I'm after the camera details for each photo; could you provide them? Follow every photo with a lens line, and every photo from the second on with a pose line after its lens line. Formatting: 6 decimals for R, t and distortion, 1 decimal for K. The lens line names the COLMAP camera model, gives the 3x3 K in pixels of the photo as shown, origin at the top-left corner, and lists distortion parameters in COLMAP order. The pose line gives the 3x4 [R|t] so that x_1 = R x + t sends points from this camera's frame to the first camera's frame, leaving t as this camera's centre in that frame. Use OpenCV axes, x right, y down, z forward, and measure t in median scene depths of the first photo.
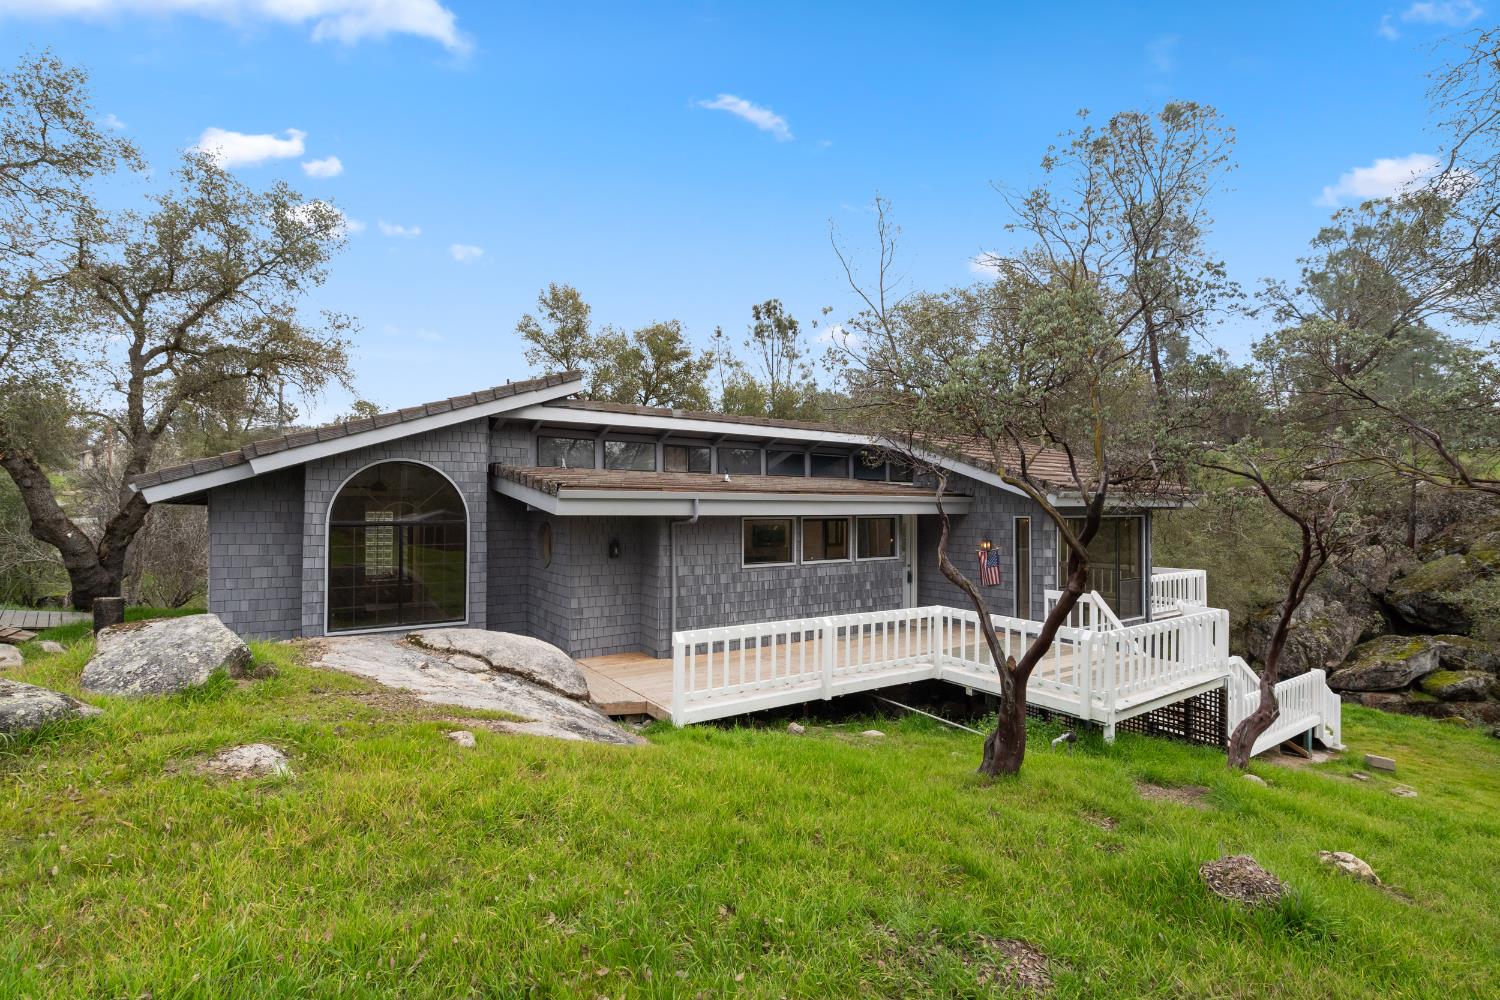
lens RADIAL K [[693.7, 0, 750.0], [0, 693.7, 500.0], [0, 0, 1]] dist [0.000581, -0.000256]
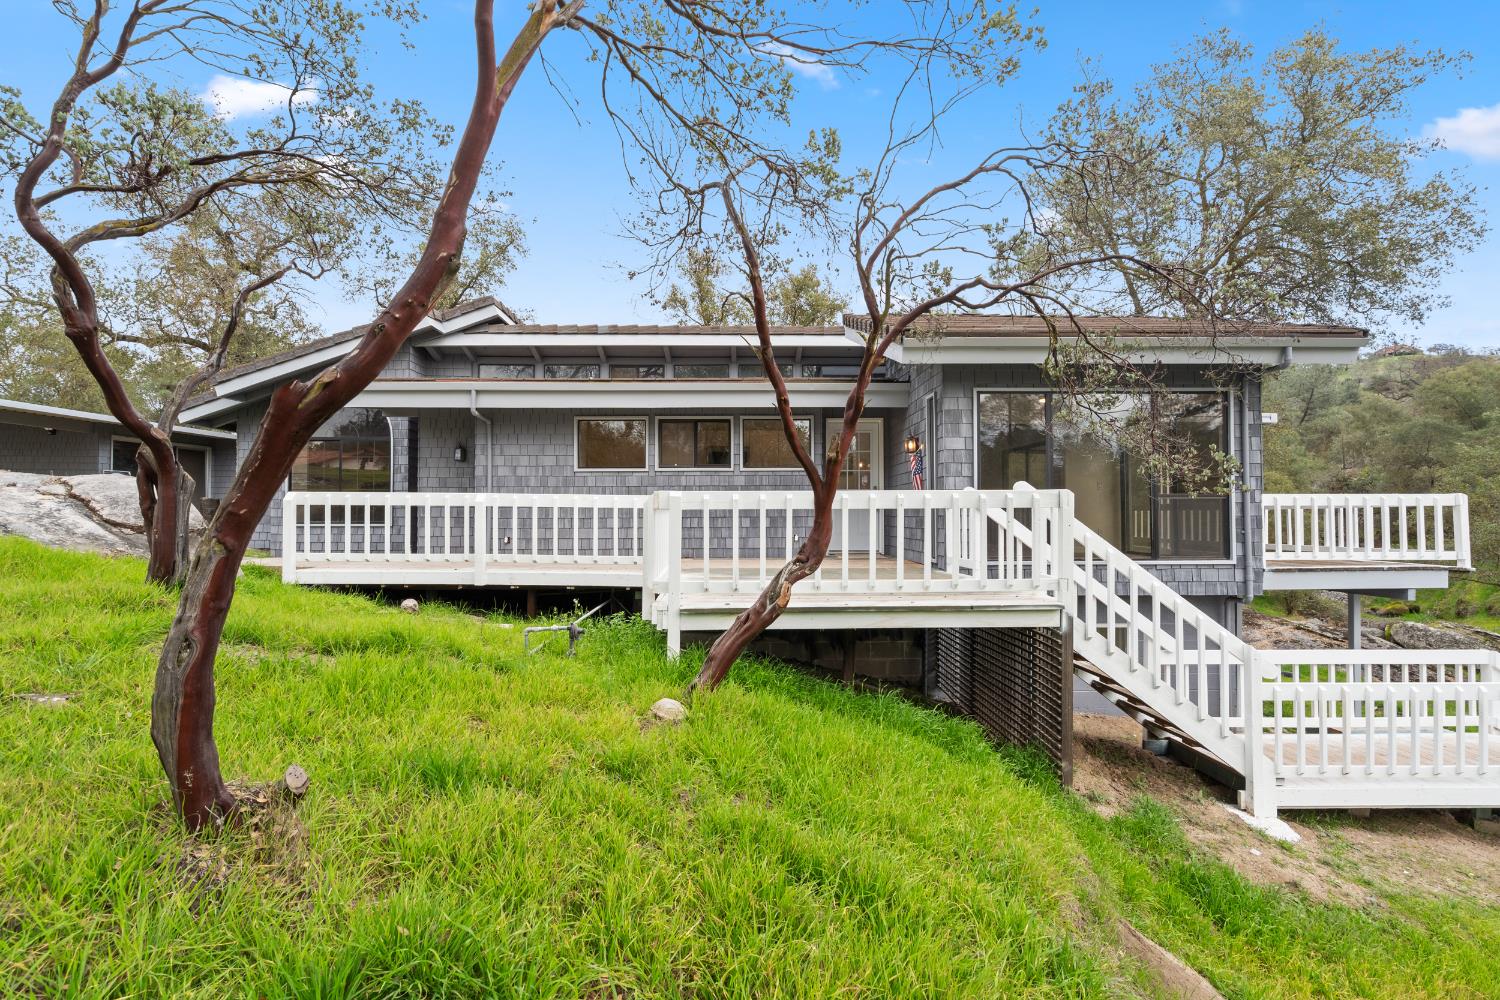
lens RADIAL K [[693.7, 0, 750.0], [0, 693.7, 500.0], [0, 0, 1]] dist [0.000581, -0.000256]
pose [[0.828942, -0.016444, -0.559093, 0.773871], [0.007174, 0.999798, -0.018769, 0.172785], [0.559288, 0.011547, 0.828893, 0.411658]]
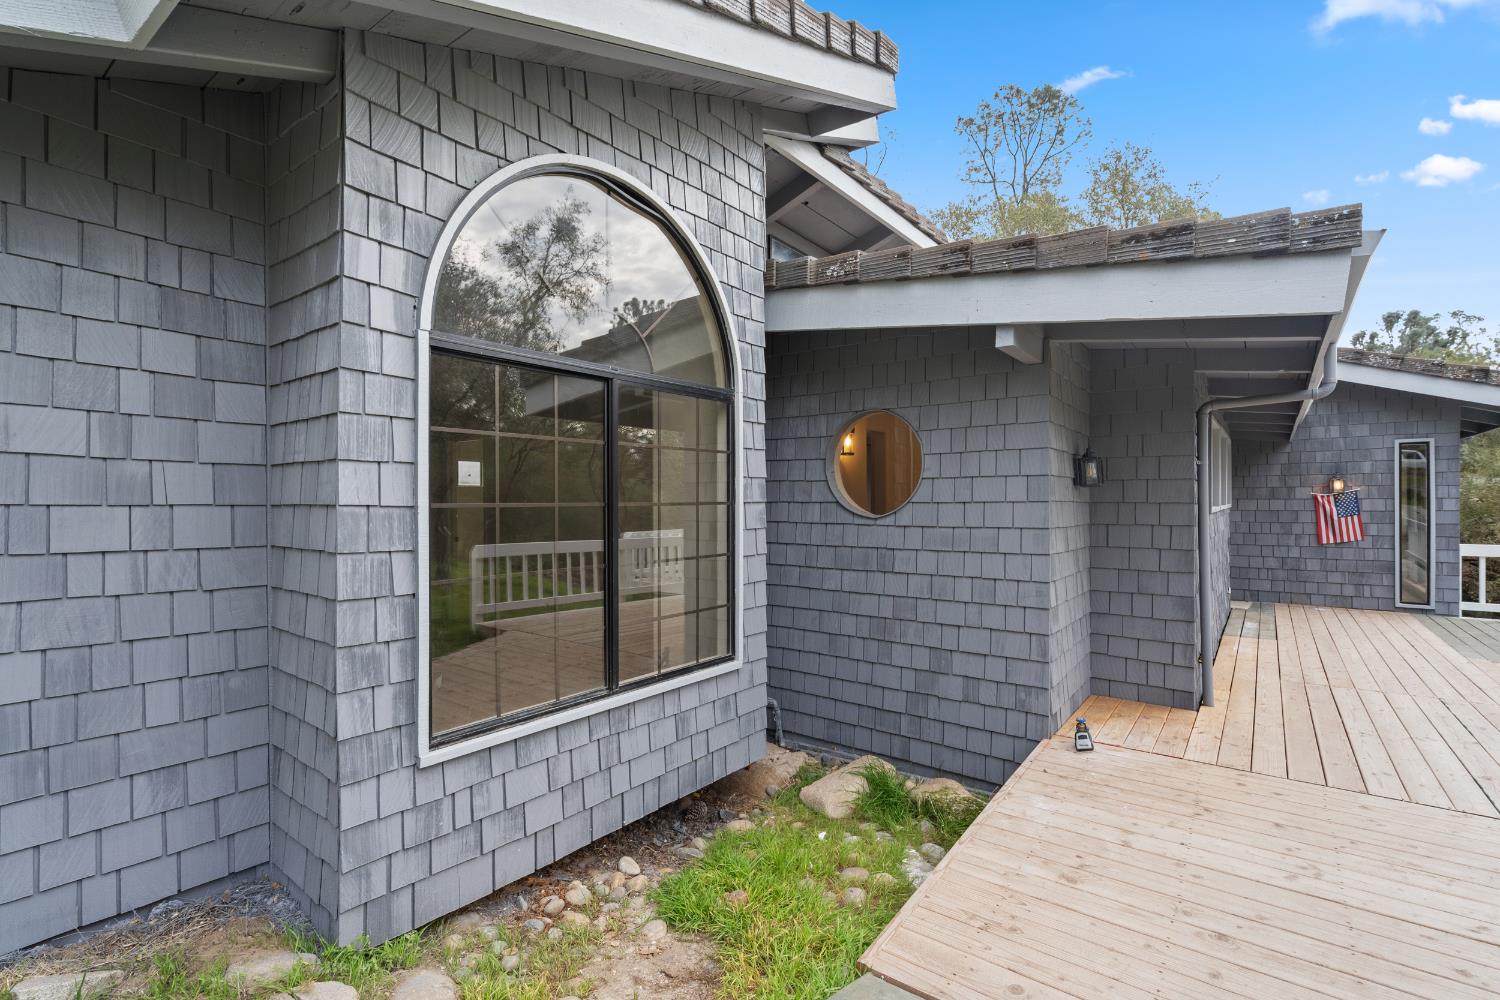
lens RADIAL K [[693.7, 0, 750.0], [0, 693.7, 500.0], [0, 0, 1]] dist [0.000581, -0.000256]
pose [[0.948468, -0.007564, 0.316782, -0.564164], [0.003505, 0.999904, 0.013383, 0.090969], [-0.316853, -0.011583, 0.948404, 0.699706]]
